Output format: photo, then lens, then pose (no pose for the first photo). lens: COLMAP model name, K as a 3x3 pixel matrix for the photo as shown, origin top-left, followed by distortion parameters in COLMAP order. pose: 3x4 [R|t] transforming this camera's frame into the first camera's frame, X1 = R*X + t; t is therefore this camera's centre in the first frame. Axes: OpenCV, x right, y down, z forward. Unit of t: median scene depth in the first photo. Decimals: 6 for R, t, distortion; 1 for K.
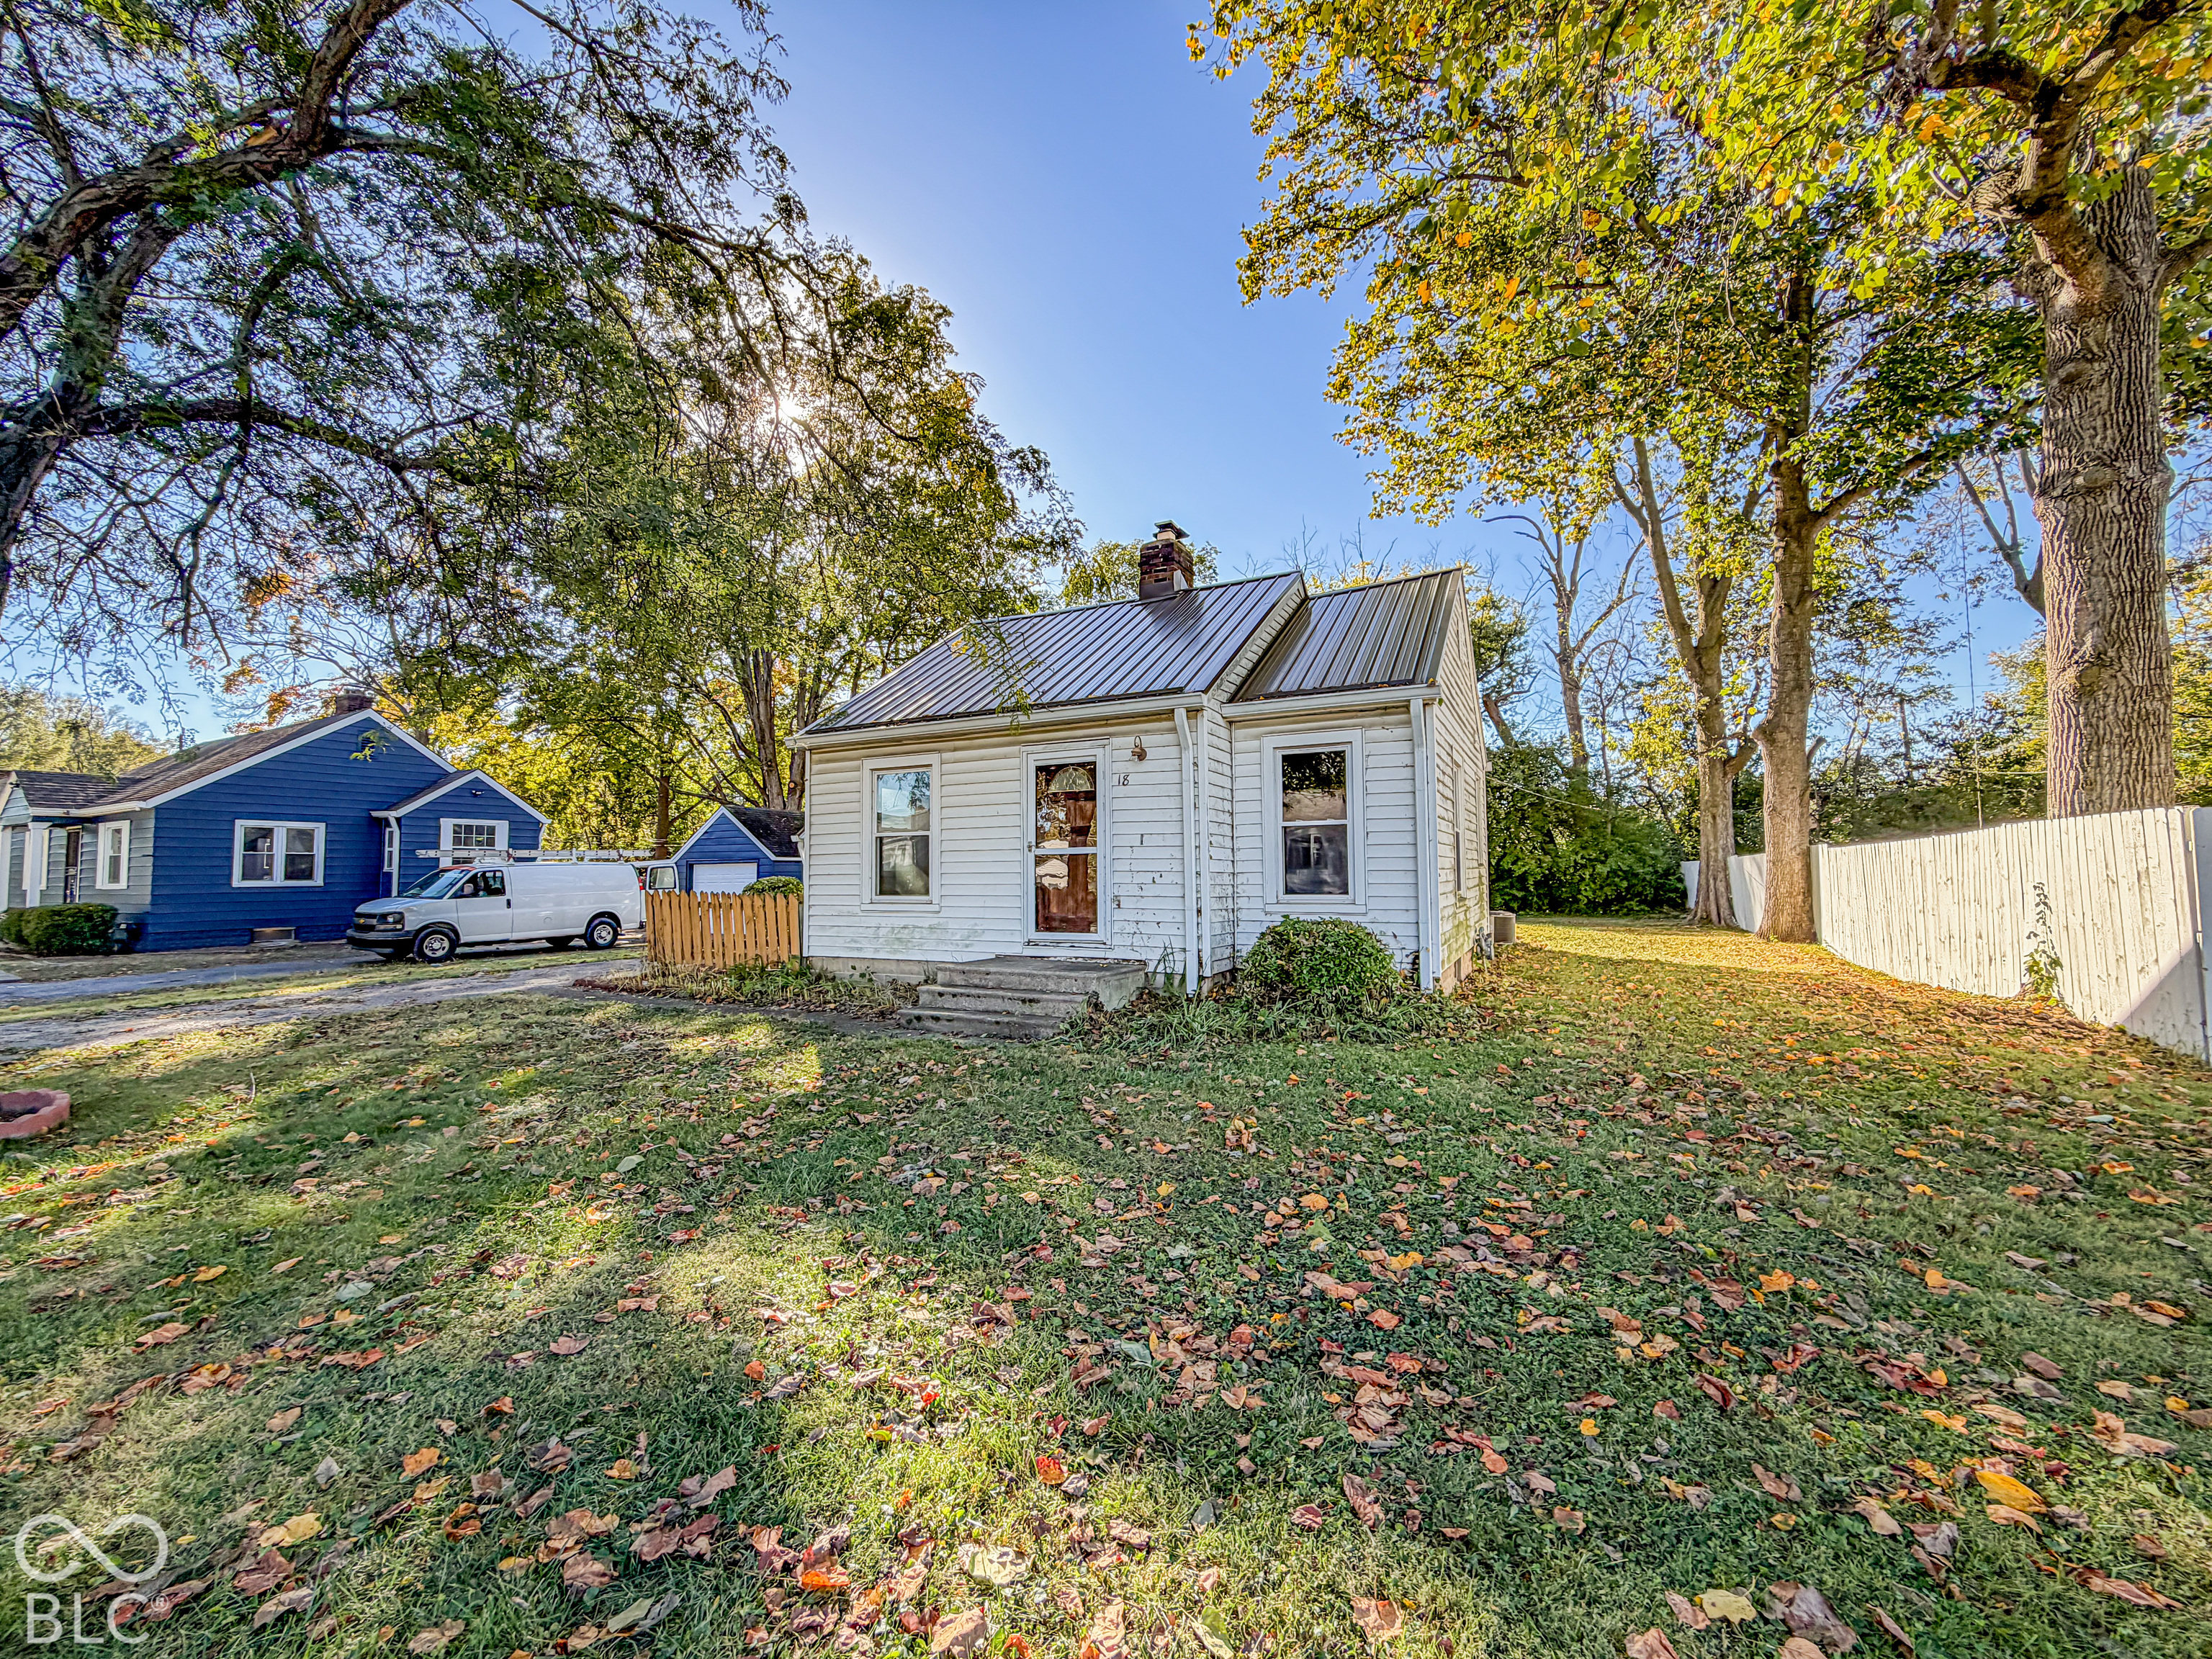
lens RADIAL K [[888.7, 0, 1115.0], [0, 888.7, 824.9], [0, 0, 1]] dist [0.000232, -0.000095]
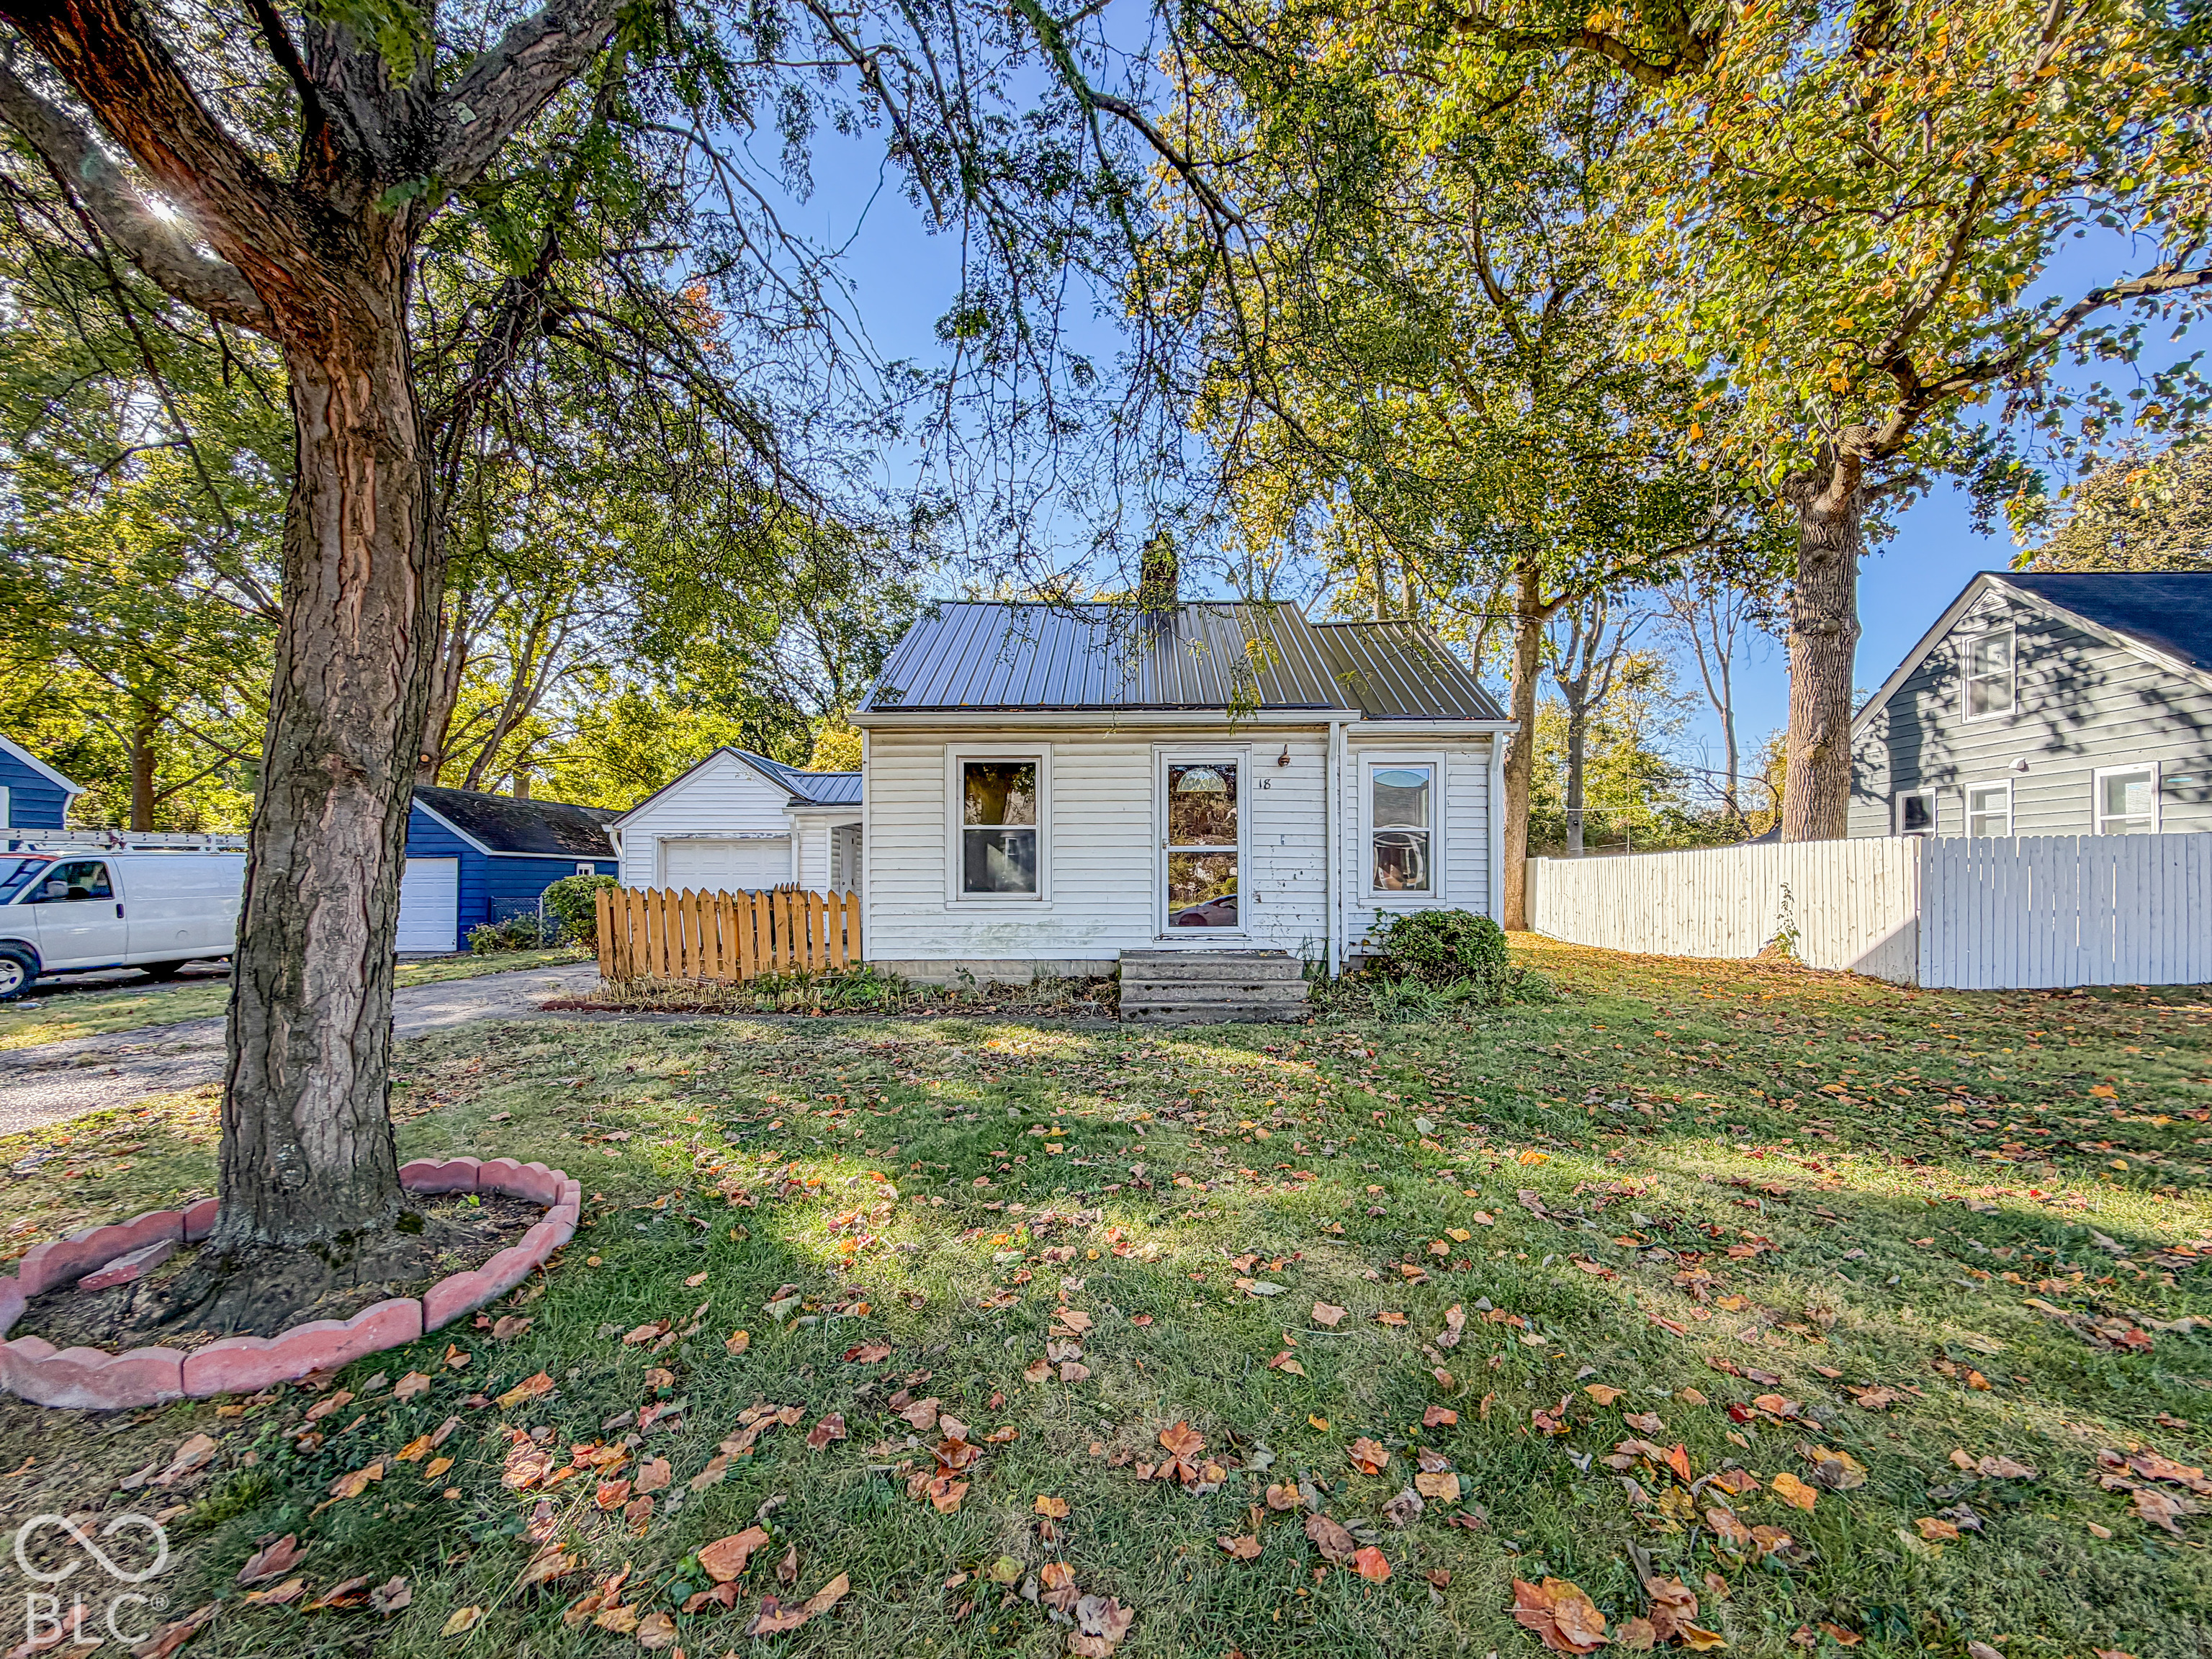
lens RADIAL K [[911.8, 0, 1135.7], [0, 911.8, 876.8], [0, 0, 1]] dist [0.000212, 0.000115]
pose [[0.891386, 0.008738, 0.453160, -0.613898], [-0.031075, 0.998640, 0.041870, 0.020202], [-0.452178, -0.051404, 0.890445, 0.081181]]
